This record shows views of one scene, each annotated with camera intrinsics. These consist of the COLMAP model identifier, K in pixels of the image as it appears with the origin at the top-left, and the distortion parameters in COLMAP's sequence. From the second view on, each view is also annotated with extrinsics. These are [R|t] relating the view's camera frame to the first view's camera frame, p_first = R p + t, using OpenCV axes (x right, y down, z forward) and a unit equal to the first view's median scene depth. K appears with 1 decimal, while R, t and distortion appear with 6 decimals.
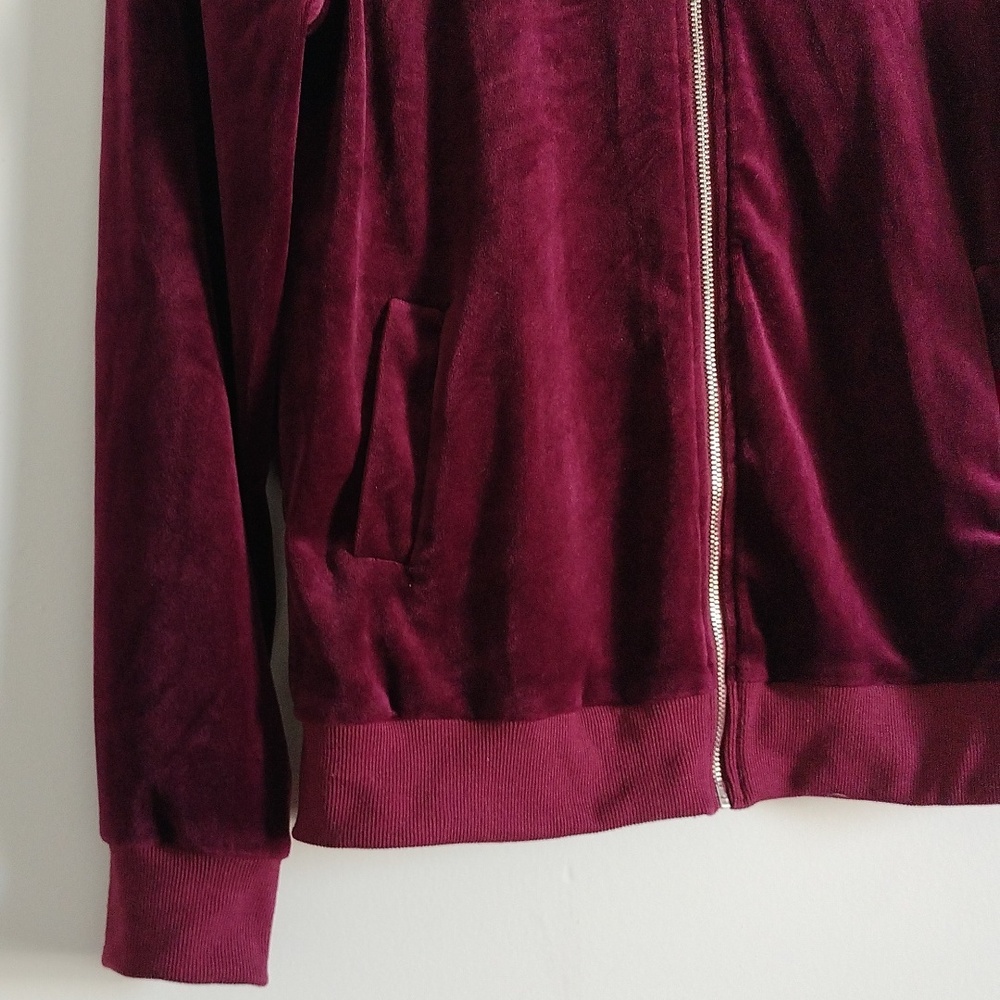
lens RADIAL K [[1629.8, 0, 500.0], [0, 1629.8, 500.0], [0, 0, 1]] dist [0.104433, -0.170323]
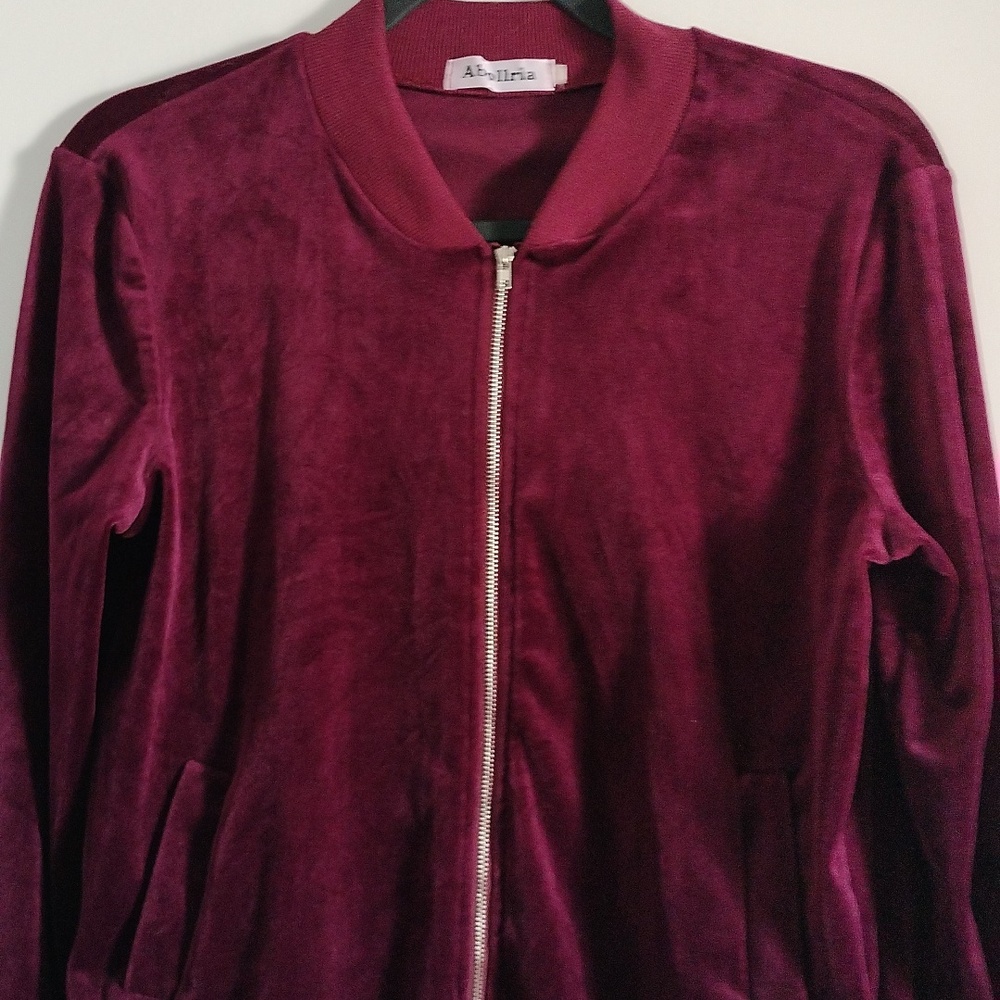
lens RADIAL K [[1629.8, 0, 500.0], [0, 1629.8, 500.0], [0, 0, 1]] dist [0.104433, -0.170323]
pose [[0.963757, 0.067451, -0.258114, 0.414200], [-0.093474, 0.991554, -0.089904, -0.214880], [0.249870, 0.110773, 0.961922, -0.062464]]
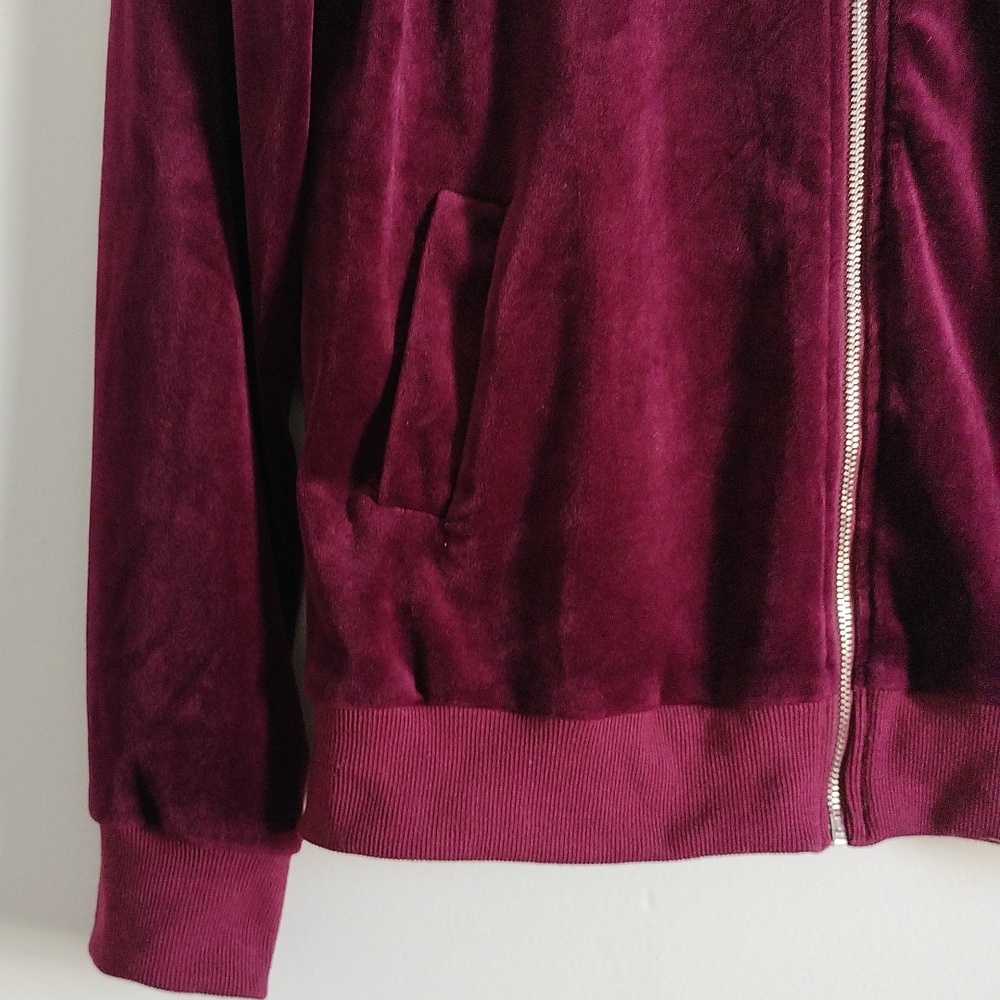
lens RADIAL K [[1629.8, 0, 500.0], [0, 1629.8, 500.0], [0, 0, 1]] dist [0.104433, -0.170323]
pose [[0.978503, 0.058819, -0.197666, 0.128148], [-0.048311, 0.997172, 0.057573, -0.017675], [0.200493, -0.046786, 0.978577, 0.198843]]
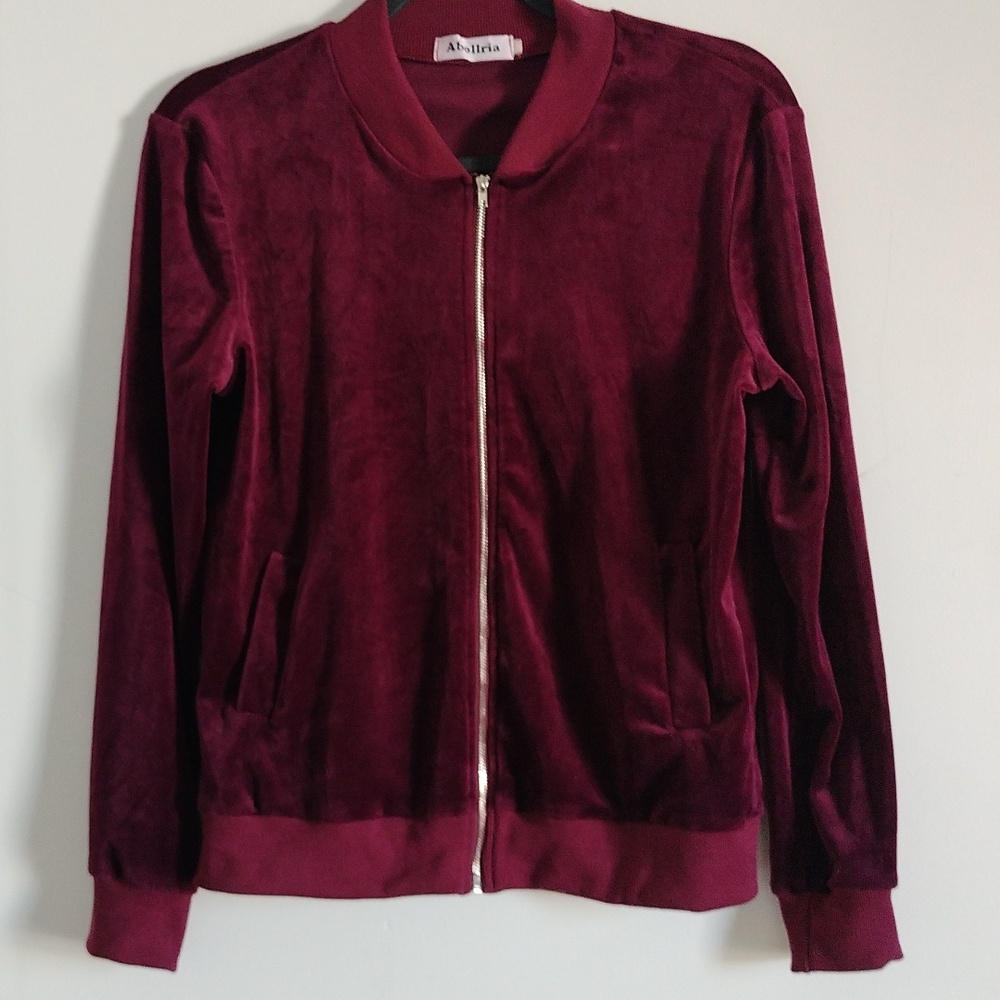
lens RADIAL K [[1629.8, 0, 500.0], [0, 1629.8, 500.0], [0, 0, 1]] dist [0.104433, -0.170323]
pose [[0.967865, 0.048160, -0.246815, 0.532279], [-0.056208, 0.998089, -0.025664, -0.141598], [0.245107, 0.038712, 0.968723, -0.495811]]
